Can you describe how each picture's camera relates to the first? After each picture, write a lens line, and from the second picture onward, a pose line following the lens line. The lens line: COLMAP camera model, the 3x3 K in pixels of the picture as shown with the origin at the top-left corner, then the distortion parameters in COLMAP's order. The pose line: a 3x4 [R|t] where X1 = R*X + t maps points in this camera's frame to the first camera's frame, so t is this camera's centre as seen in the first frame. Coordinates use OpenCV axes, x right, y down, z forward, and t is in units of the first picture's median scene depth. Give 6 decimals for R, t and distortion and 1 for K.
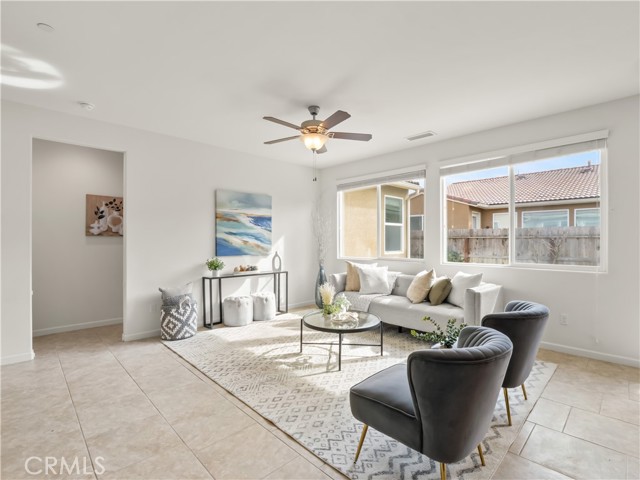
lens RADIAL K [[311.7, 0, 320.0], [0, 311.7, 240.0], [0, 0, 1]] dist [-0.015433, -0.001509]
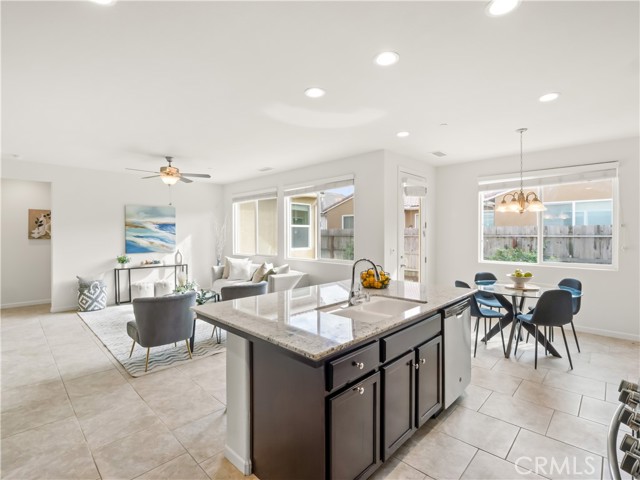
lens RADIAL K [[308.6, 0, 321.3], [0, 308.6, 236.1], [0, 0, 1]] dist [-0.020001, -0.000786]
pose [[0.999391, -0.000742, 0.034898, 0.468392], [0.000490, 0.999974, 0.007237, -0.032865], [-0.034902, -0.007216, 0.999365, -0.372787]]
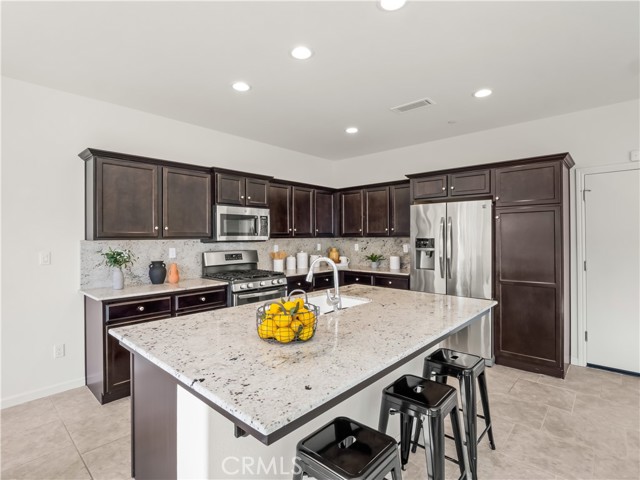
lens RADIAL K [[326.5, 0, 315.3], [0, 326.5, 237.6], [0, 0, 1]] dist [-0.001546, -0.000958]
pose [[-0.998685, 0.008795, -0.050504, 0.585215], [0.008774, 0.999961, 0.000648, -0.022323], [0.050507, 0.000205, -0.998724, 0.571551]]
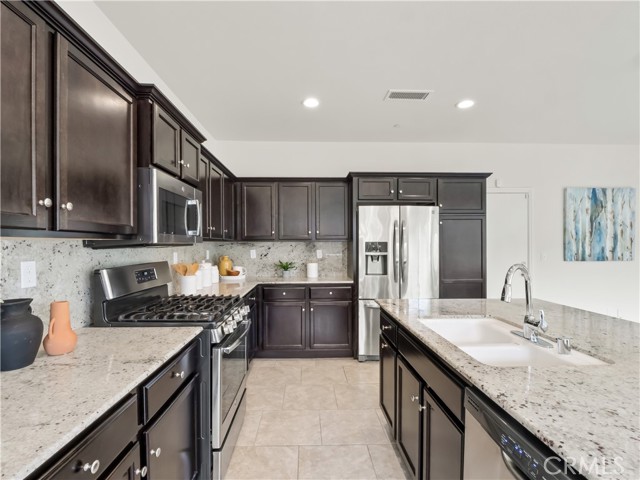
lens RADIAL K [[316.1, 0, 310.9], [0, 316.1, 244.8], [0, 0, 1]] dist [-0.016725, -0.000931]
pose [[-0.681110, 0.005834, -0.732158, 0.908584], [0.003940, 0.999983, 0.004302, -0.015343], [0.732171, 0.000045, -0.681121, 0.170088]]
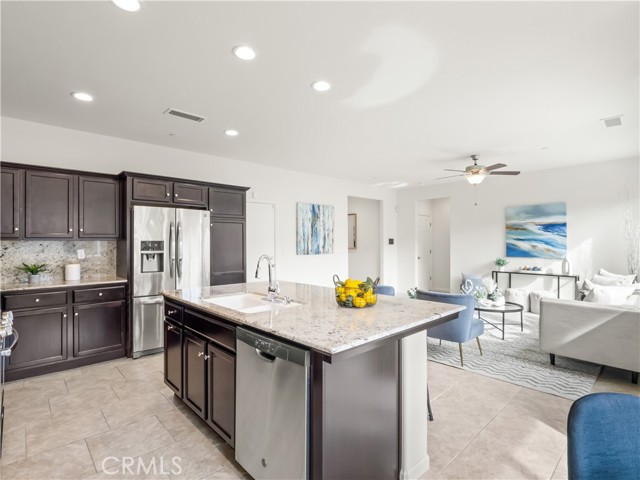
lens RADIAL K [[328.2, 0, 321.5], [0, 328.2, 242.5], [0, 0, 1]] dist [-0.002935, -0.000689]
pose [[-0.012949, 0.002712, -0.999912, 1.065795], [0.003374, 0.999991, 0.002669, -0.015091], [0.999910, -0.003340, -0.012959, 0.206908]]
